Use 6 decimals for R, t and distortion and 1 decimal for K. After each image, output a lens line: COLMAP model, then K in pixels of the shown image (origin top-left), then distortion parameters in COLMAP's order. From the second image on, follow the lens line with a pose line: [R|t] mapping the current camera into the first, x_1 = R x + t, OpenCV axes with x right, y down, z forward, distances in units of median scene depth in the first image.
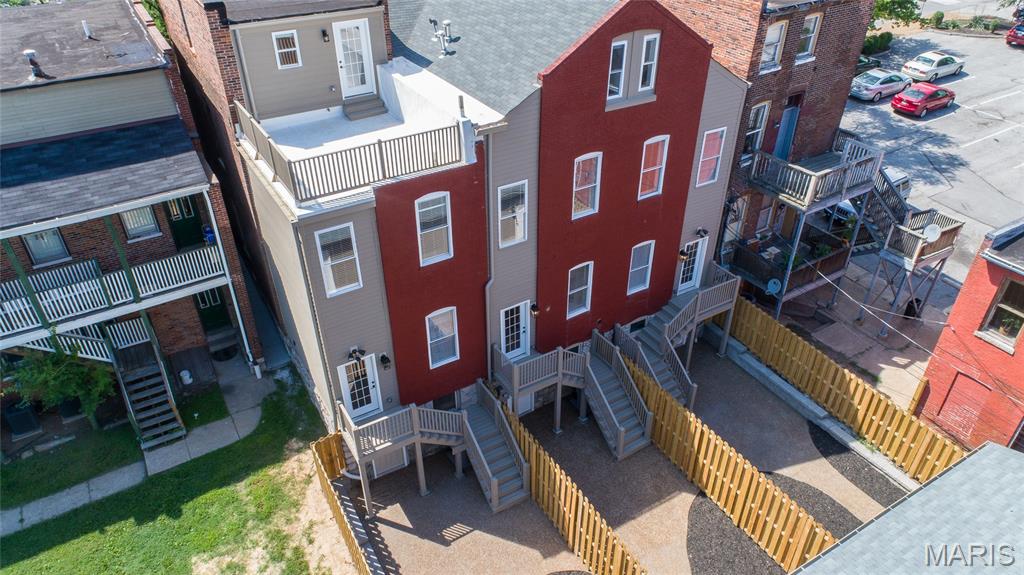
lens RADIAL K [[684.4, 0, 512.0], [0, 684.4, 287.5], [0, 0, 1]] dist [0.023519, 0.001182]
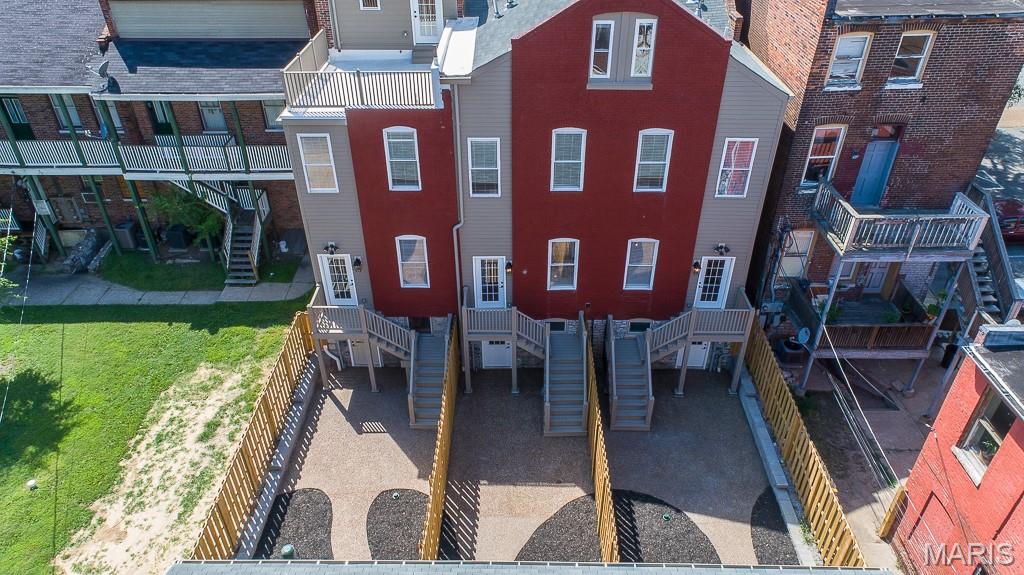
lens RADIAL K [[690.3, 0, 512.0], [0, 690.3, 287.5], [0, 0, 1]] dist [0.025538, 0.000594]
pose [[0.848164, 0.297307, -0.438435, 0.543487], [-0.296728, 0.952266, 0.071713, -0.016802], [0.438827, 0.069271, 0.895897, 0.053140]]
